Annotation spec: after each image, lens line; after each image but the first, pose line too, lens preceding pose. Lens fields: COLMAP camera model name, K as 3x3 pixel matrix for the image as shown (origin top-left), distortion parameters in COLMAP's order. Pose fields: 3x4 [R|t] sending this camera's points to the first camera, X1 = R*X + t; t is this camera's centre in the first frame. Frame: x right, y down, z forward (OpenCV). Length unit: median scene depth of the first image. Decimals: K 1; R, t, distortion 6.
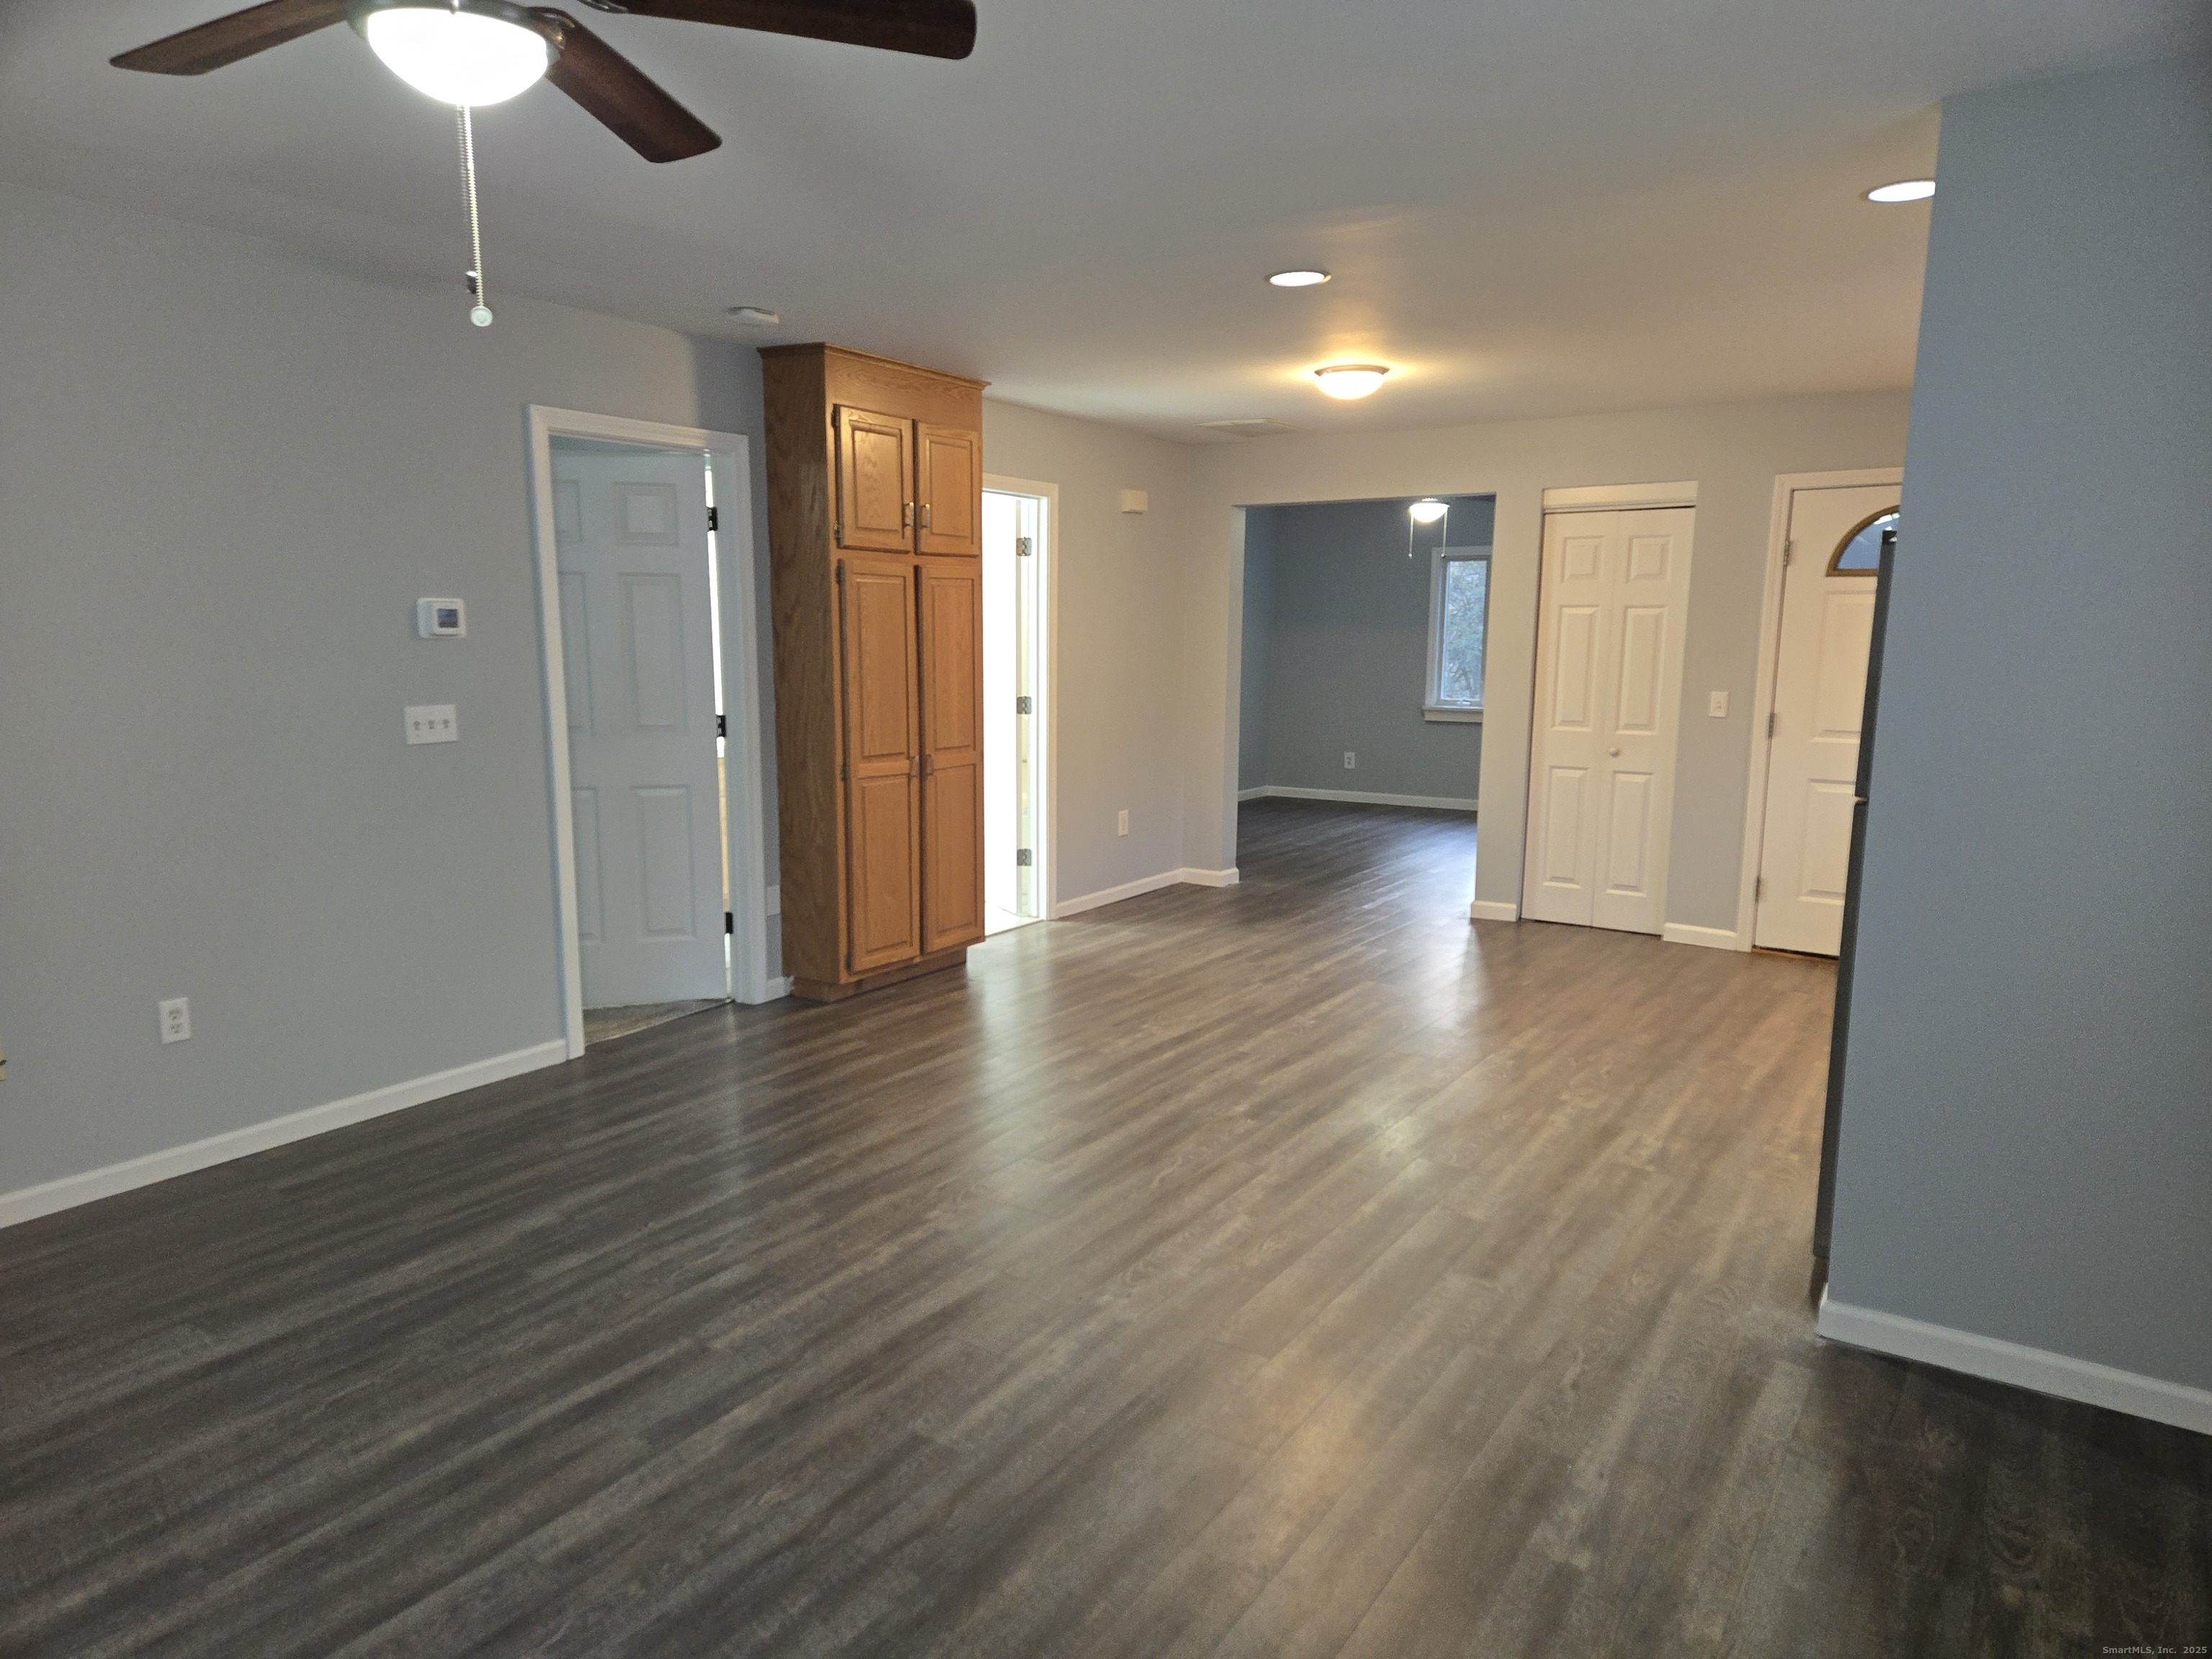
lens RADIAL K [[1465.5, 0, 1034.6], [0, 1465.5, 869.3], [0, 0, 1]] dist [0.077103, -0.059450]
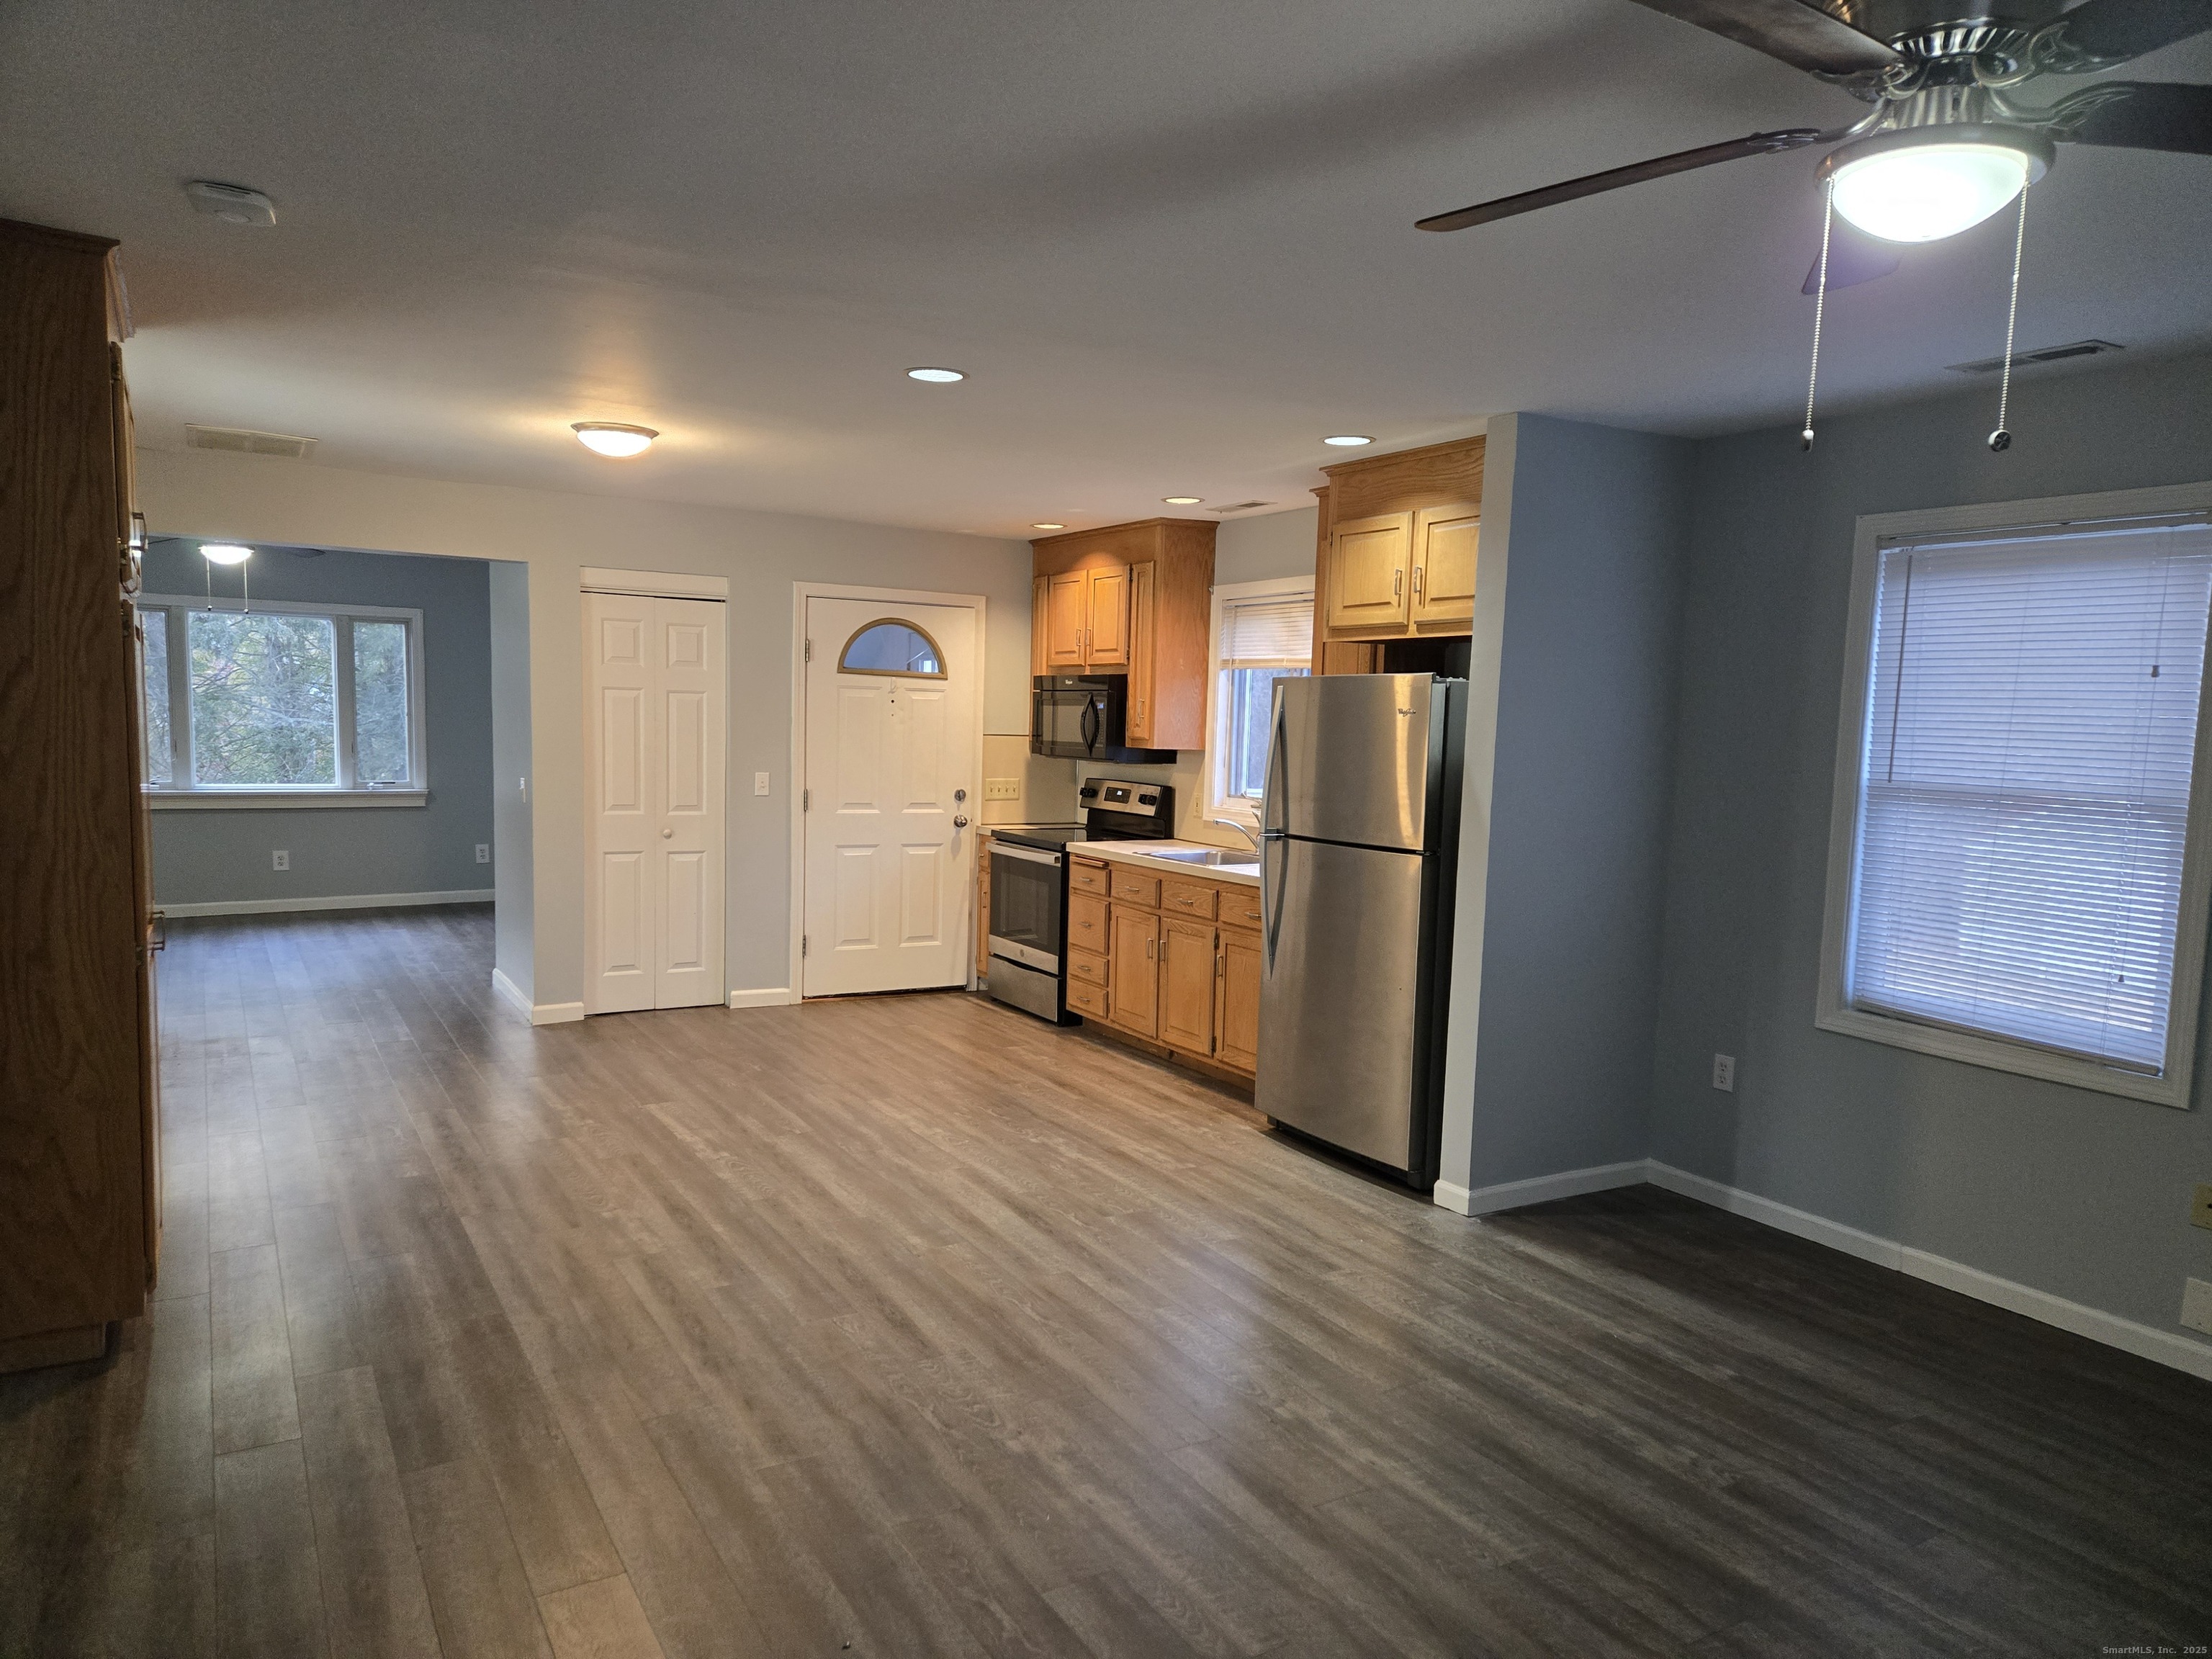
lens RADIAL K [[1495.2, 0, 1104.9], [0, 1495.2, 857.9], [0, 0, 1]] dist [0.081143, -0.064042]
pose [[0.406155, -0.088218, 0.909536, -0.671144], [0.129322, 0.990861, 0.038357, -0.100723], [-0.904607, 0.102044, 0.413852, 0.484269]]
